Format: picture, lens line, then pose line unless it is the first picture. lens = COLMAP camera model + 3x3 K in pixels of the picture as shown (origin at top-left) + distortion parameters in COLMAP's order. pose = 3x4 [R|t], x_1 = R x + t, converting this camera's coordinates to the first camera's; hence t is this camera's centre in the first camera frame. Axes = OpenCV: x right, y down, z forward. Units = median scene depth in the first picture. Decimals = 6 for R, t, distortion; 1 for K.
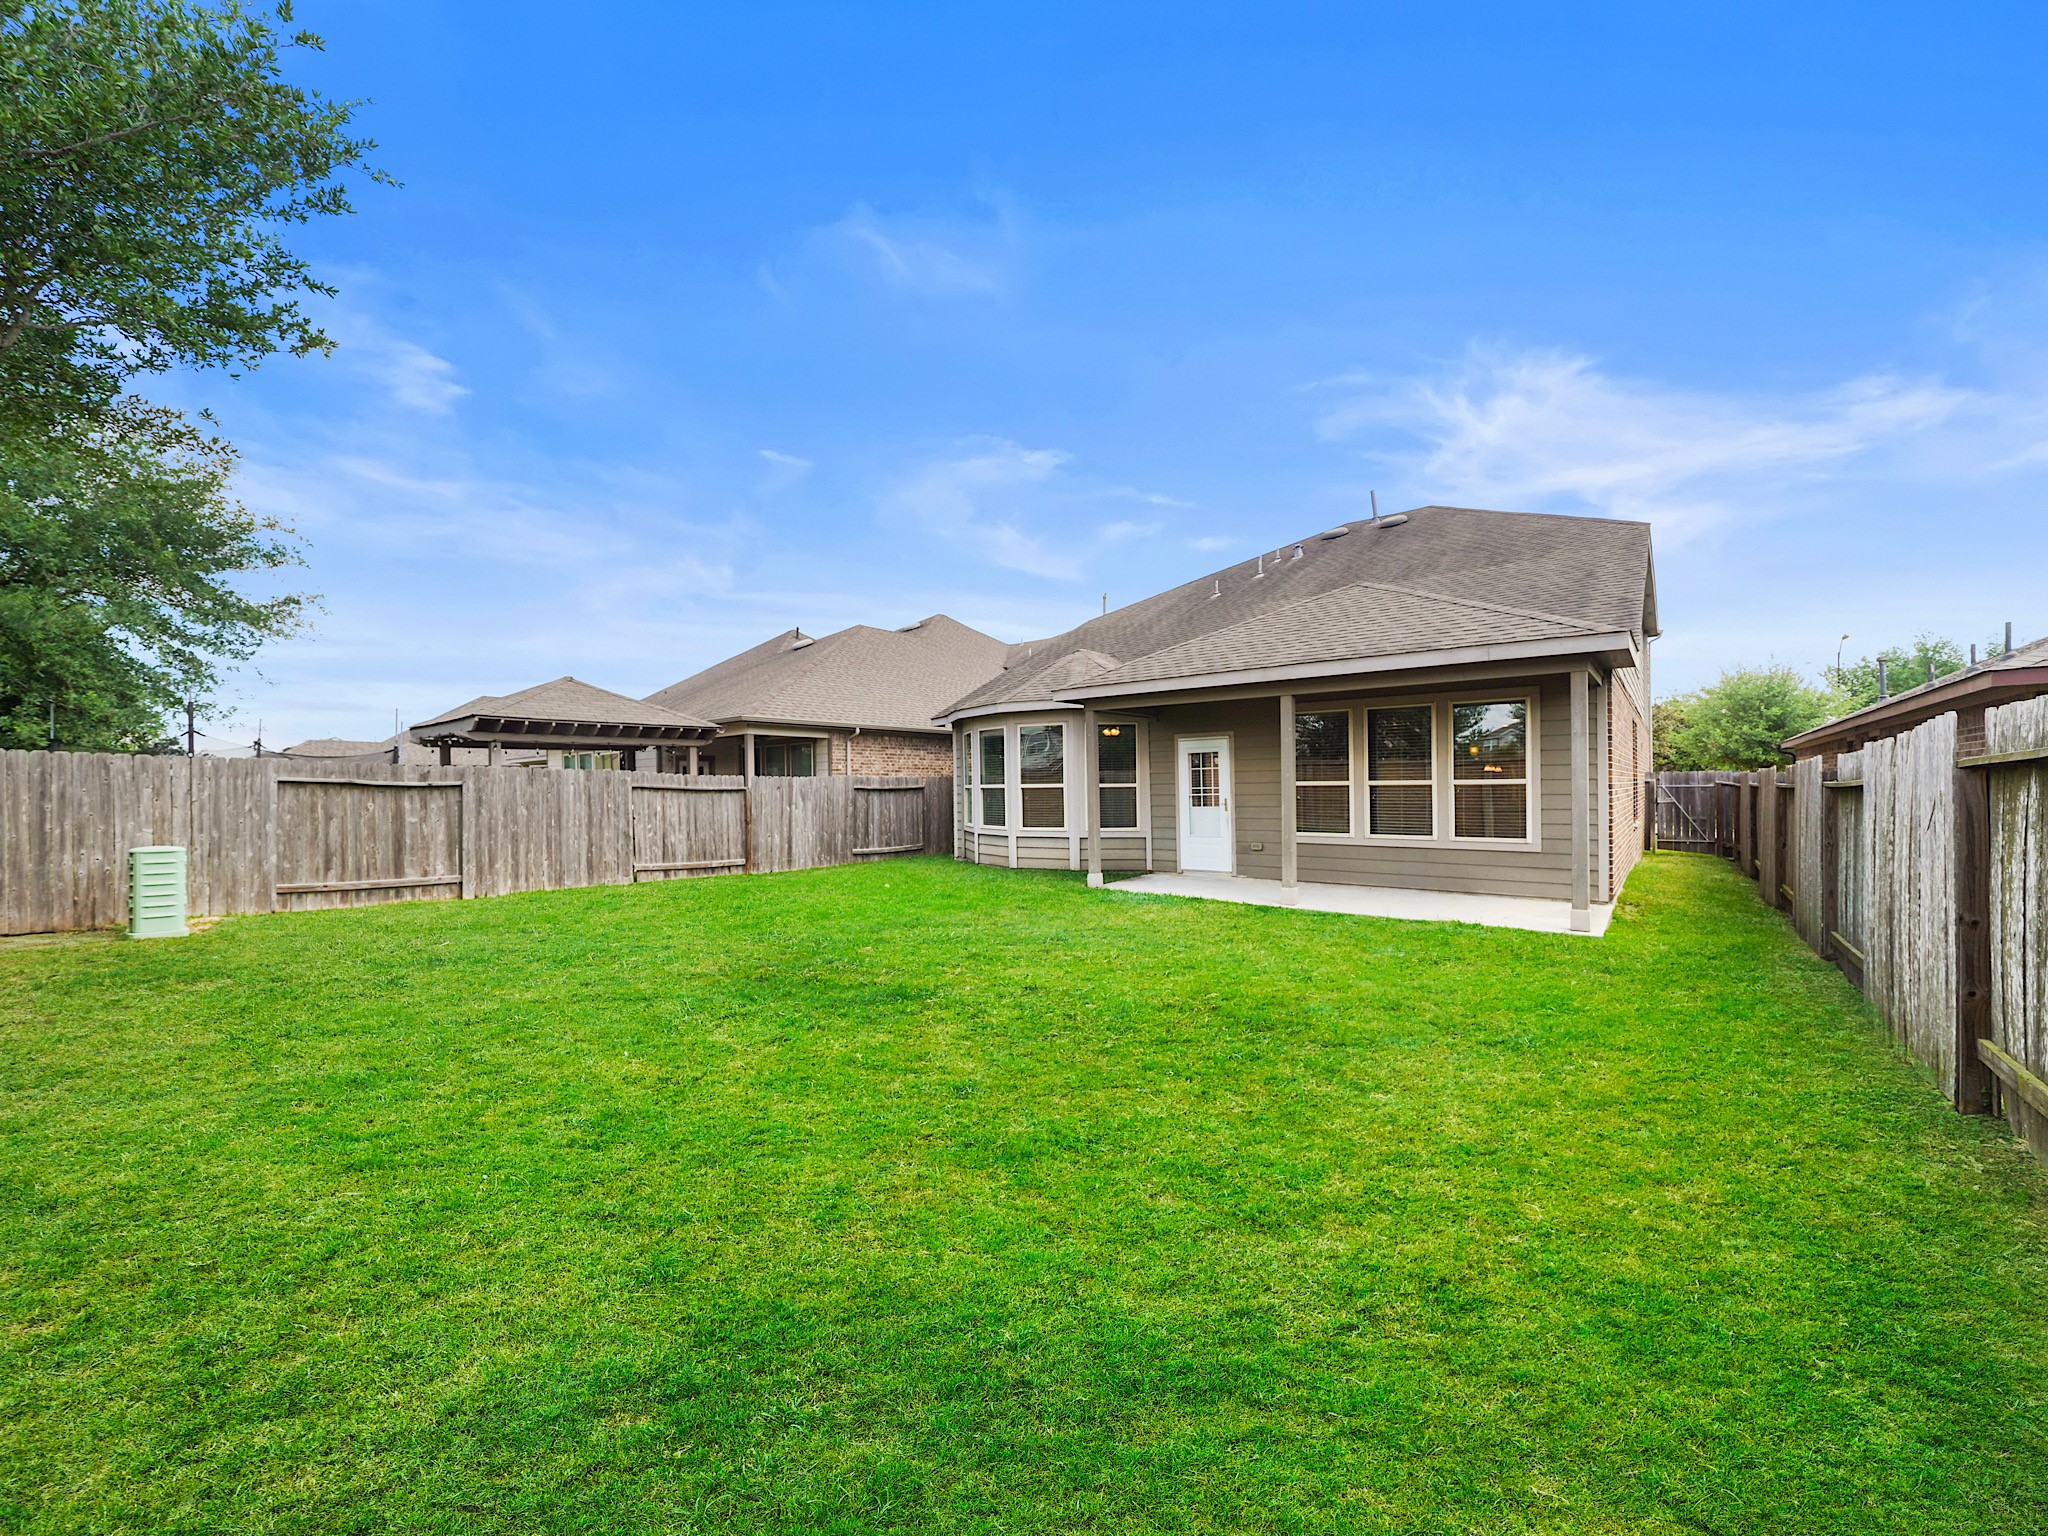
lens RADIAL K [[822.8, 0, 1028.5], [0, 822.8, 791.5], [0, 0, 1]] dist [-0.008836, -0.000425]
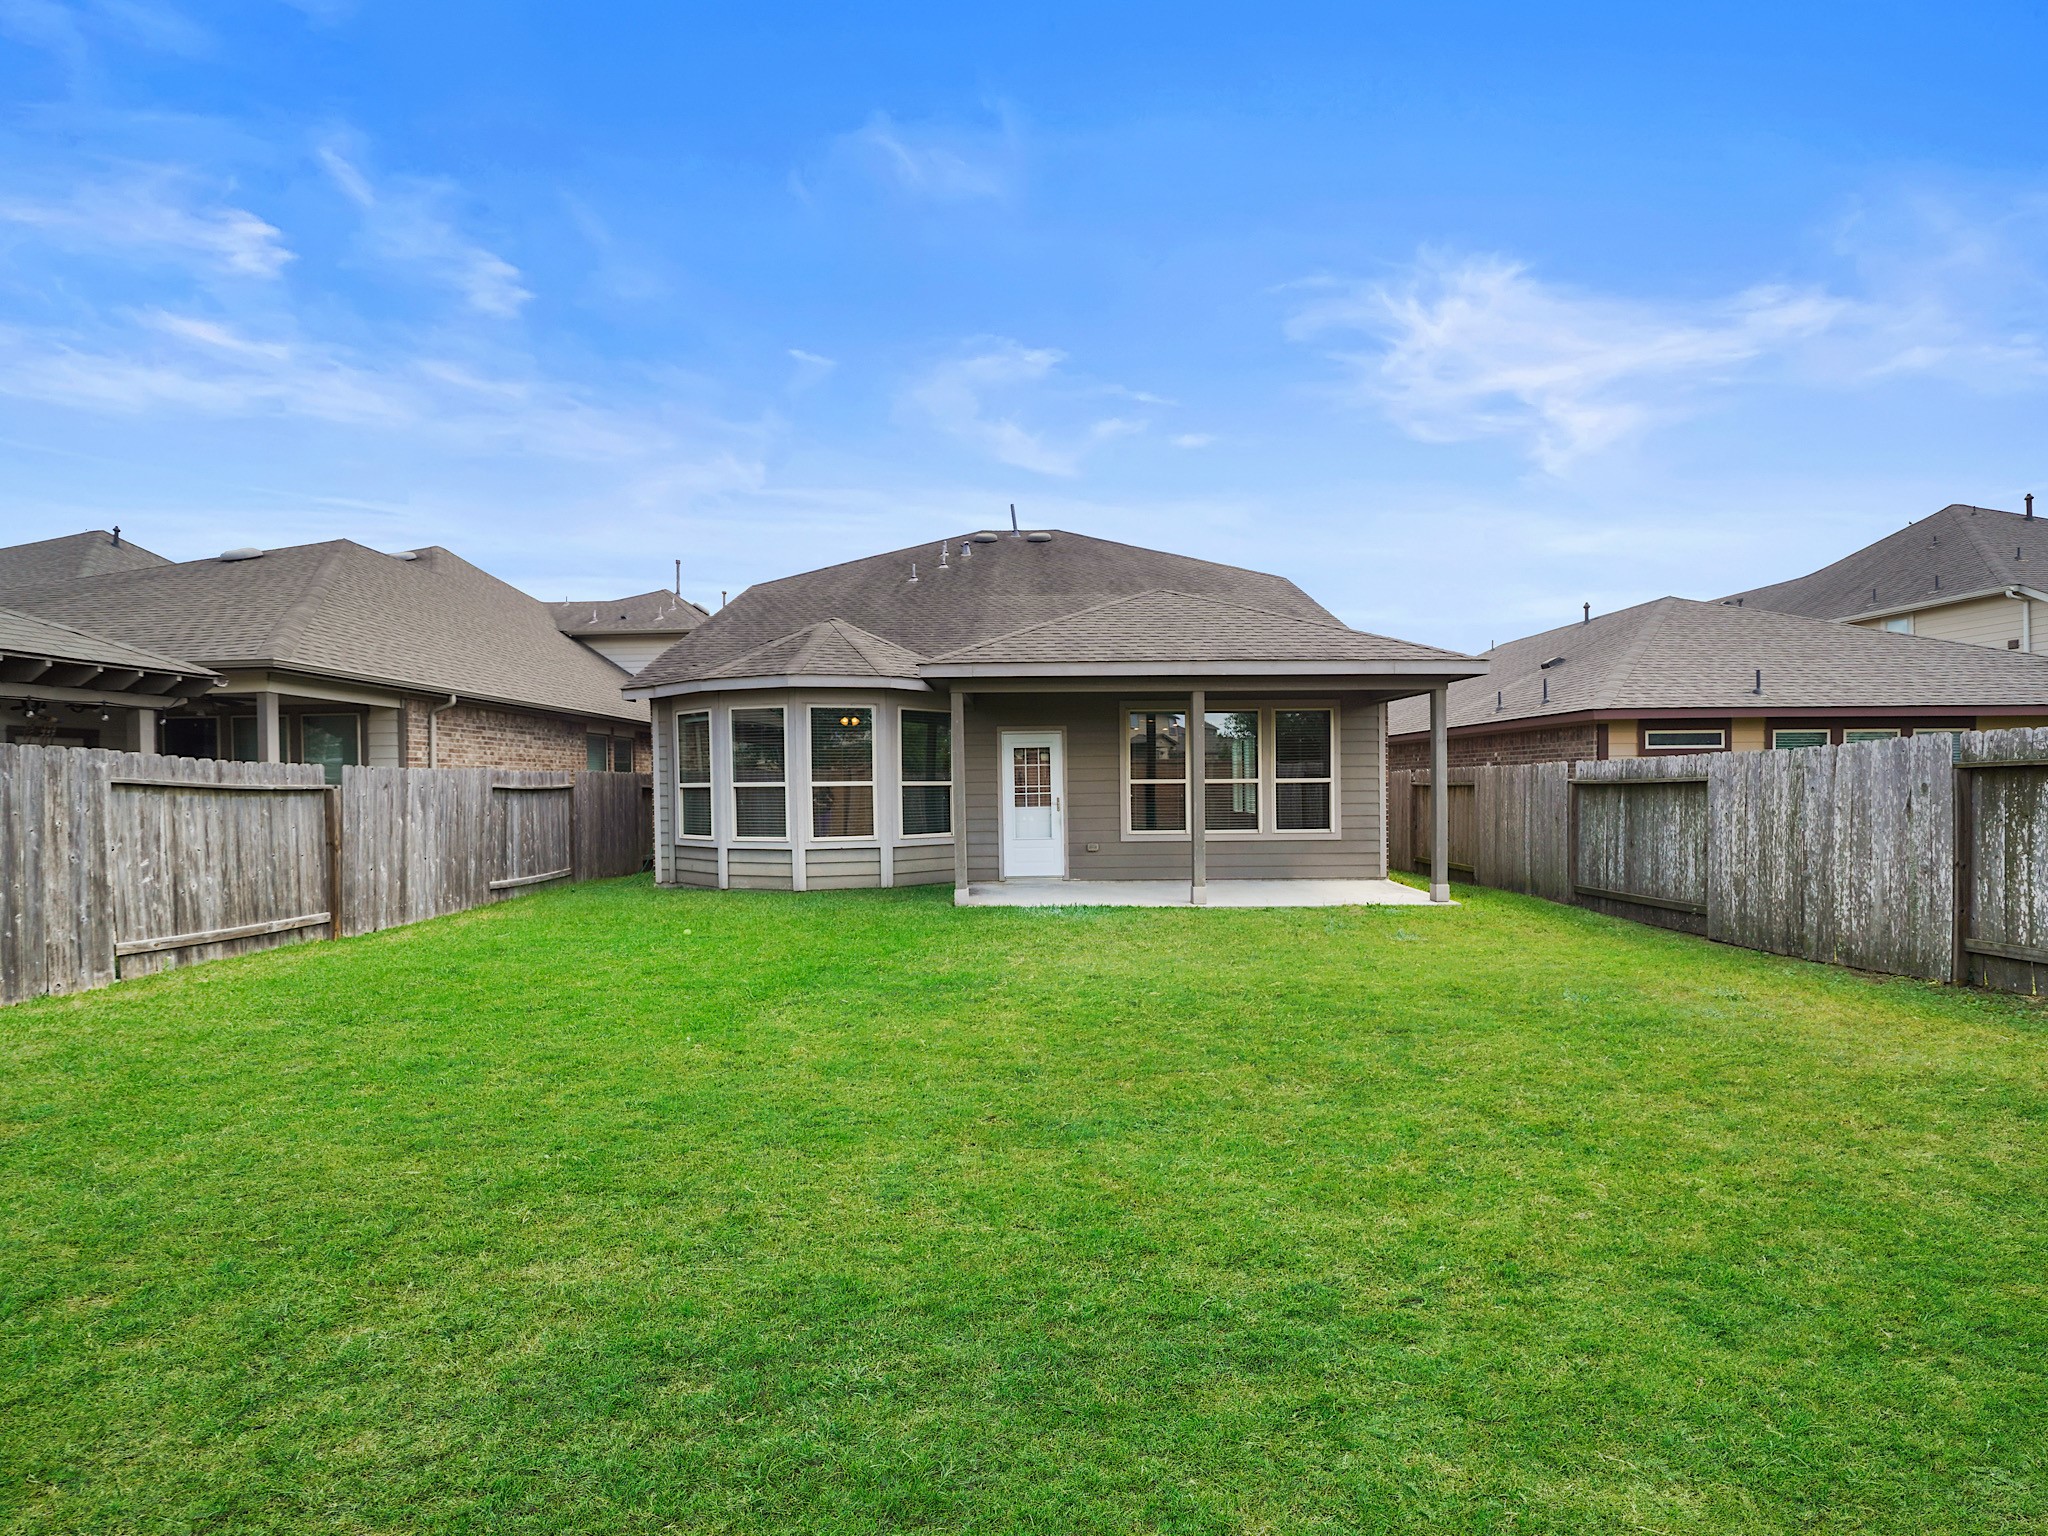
lens RADIAL K [[822.8, 0, 1028.5], [0, 822.8, 791.5], [0, 0, 1]] dist [-0.008836, -0.000425]
pose [[0.770669, -0.002960, 0.637229, -0.347107], [0.005051, 0.999986, -0.001464, 0.002430], [-0.637215, 0.004347, 0.770674, 0.272048]]
